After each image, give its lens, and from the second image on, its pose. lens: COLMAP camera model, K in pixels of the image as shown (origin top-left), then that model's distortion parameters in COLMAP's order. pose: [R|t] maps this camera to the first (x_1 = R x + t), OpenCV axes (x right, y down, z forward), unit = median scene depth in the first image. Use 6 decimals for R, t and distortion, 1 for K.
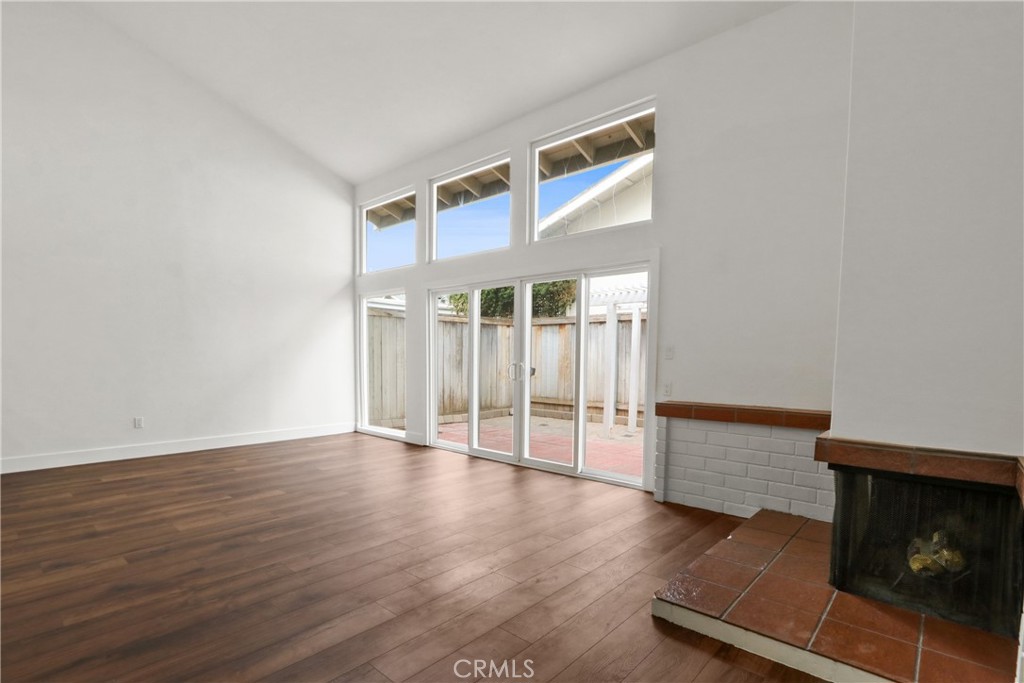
lens RADIAL K [[494.1, 0, 517.0], [0, 494.1, 387.2], [0, 0, 1]] dist [-0.018609, 0.000070]
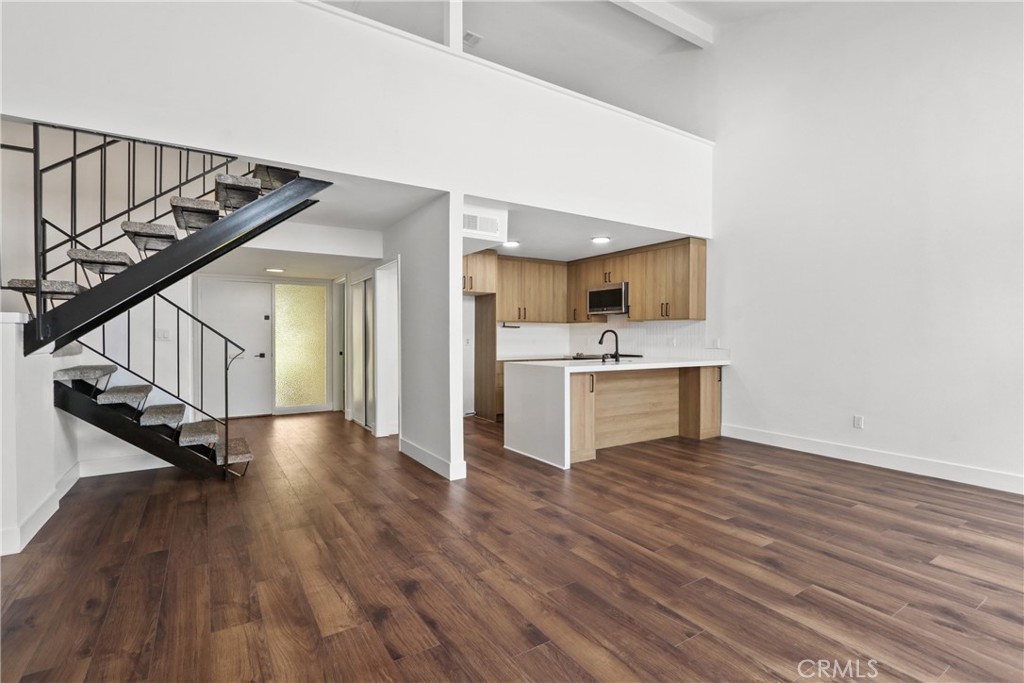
lens RADIAL K [[473.6, 0, 512.0], [0, 473.6, 341.5], [0, 0, 1]] dist [-0.016168, 0.001089]
pose [[-0.270511, 0.003758, -0.962709, 0.167463], [-0.066359, 0.997541, 0.022540, -0.041010], [0.960427, 0.069981, -0.269597, 0.513447]]
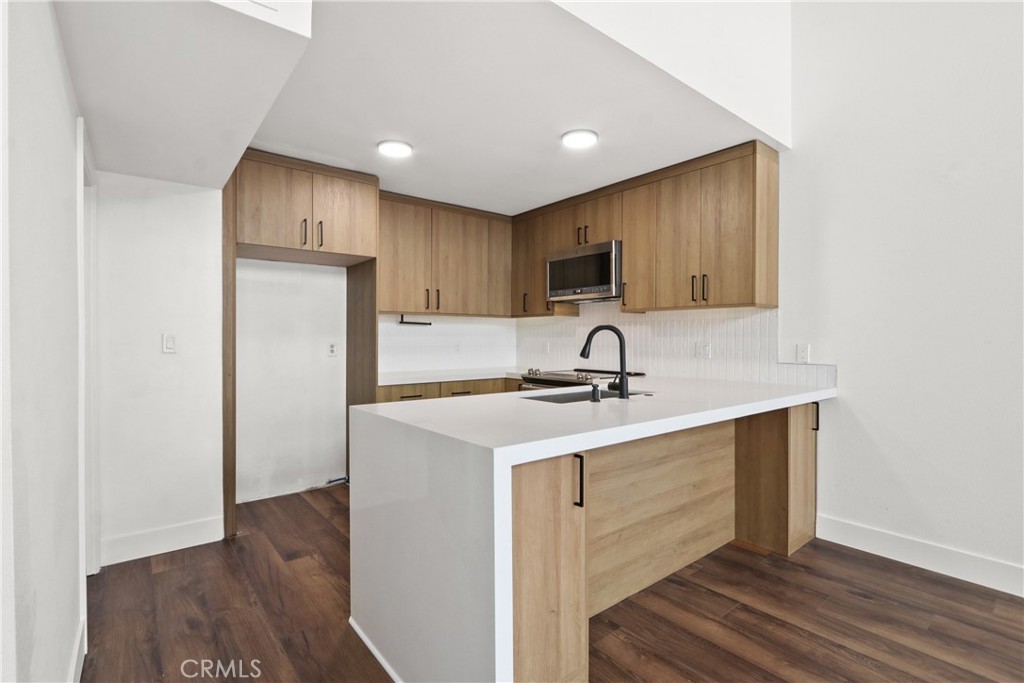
lens RADIAL K [[473.6, 0, 512.0], [0, 473.6, 341.5], [0, 0, 1]] dist [-0.016168, 0.001089]
pose [[-0.164570, -0.001995, -0.986363, -0.308423], [-0.067616, 0.997668, 0.009264, -0.039916], [0.984045, 0.068218, -0.164321, 0.442589]]
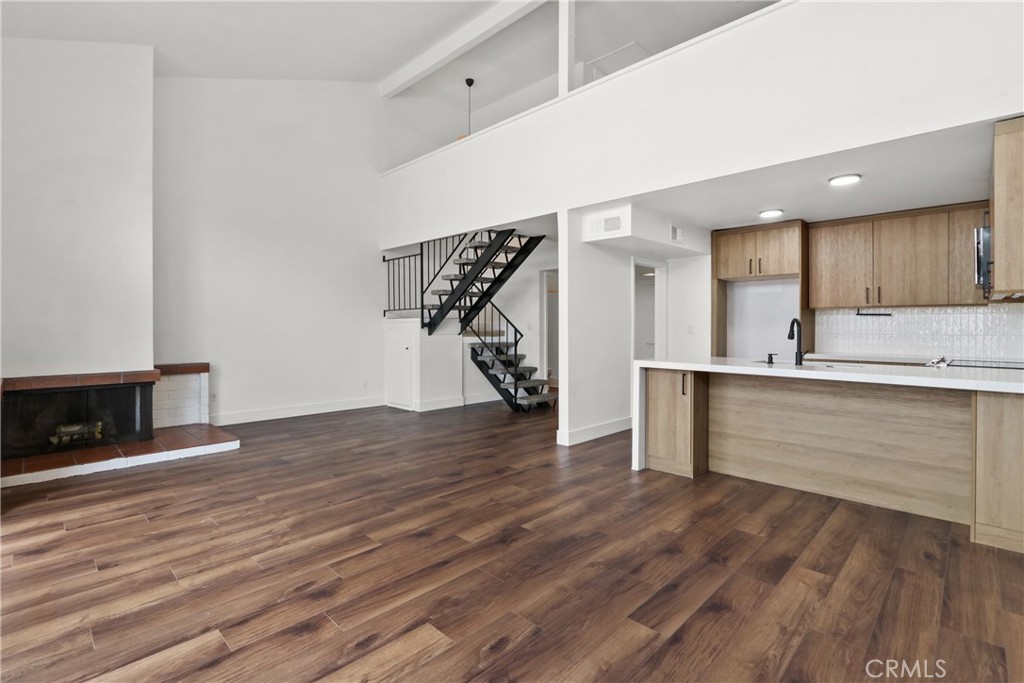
lens RADIAL K [[481.4, 0, 514.2], [0, 481.4, 334.6], [0, 0, 1]] dist [-0.016414, 0.000834]
pose [[-0.998905, -0.009247, 0.045857, -0.364218], [-0.005397, 0.996502, 0.083394, -0.080728], [-0.046468, 0.083055, -0.995461, 1.039650]]
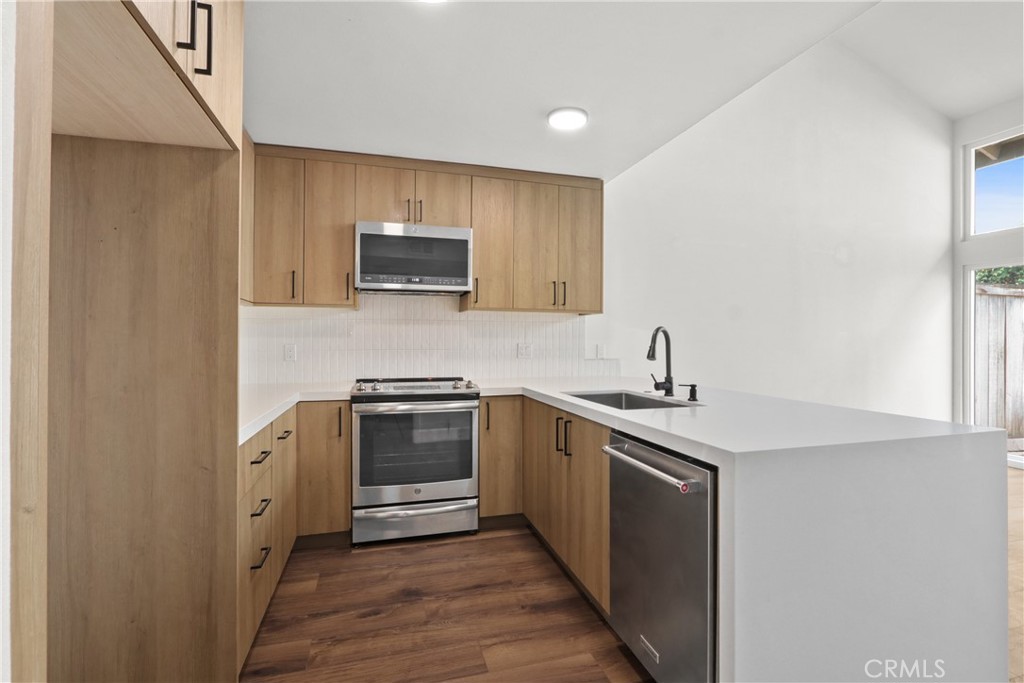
lens RADIAL K [[481.4, 0, 514.2], [0, 481.4, 334.6], [0, 0, 1]] dist [-0.016414, 0.000834]
pose [[0.843790, -0.011151, -0.536558, -0.569256], [-0.031921, 0.996971, -0.070918, -0.017715], [0.535724, 0.076967, 0.840878, 0.074735]]
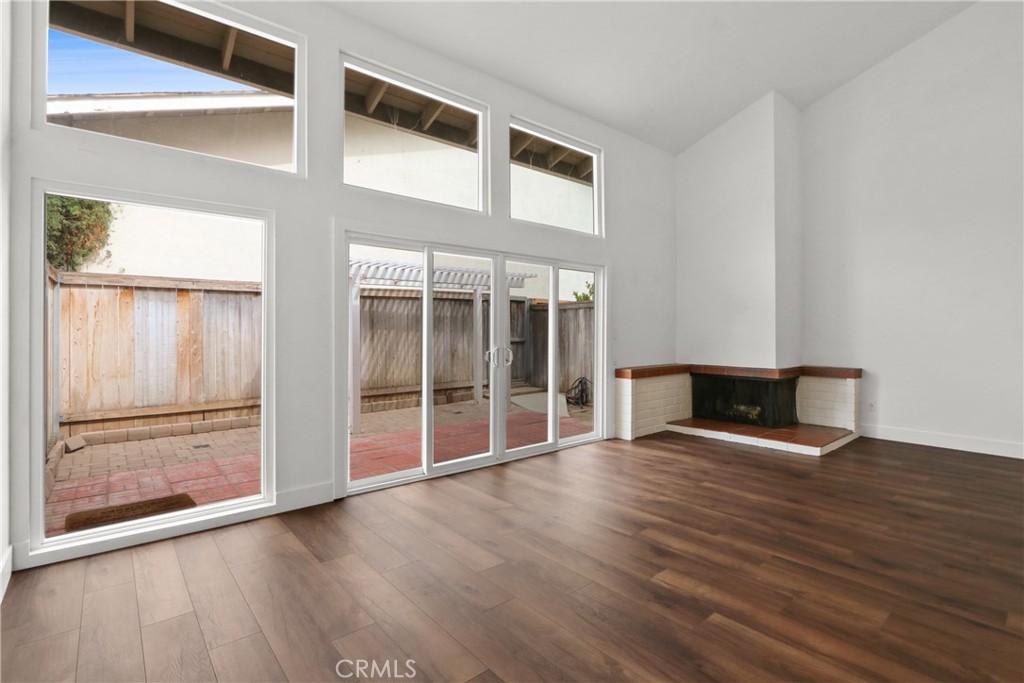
lens RADIAL K [[481.4, 0, 514.2], [0, 481.4, 334.6], [0, 0, 1]] dist [-0.016414, 0.000834]
pose [[0.142775, -0.015769, 0.989630, -0.683750], [0.067492, 0.997701, 0.006161, -0.060678], [-0.987451, 0.065913, 0.143511, 0.679612]]
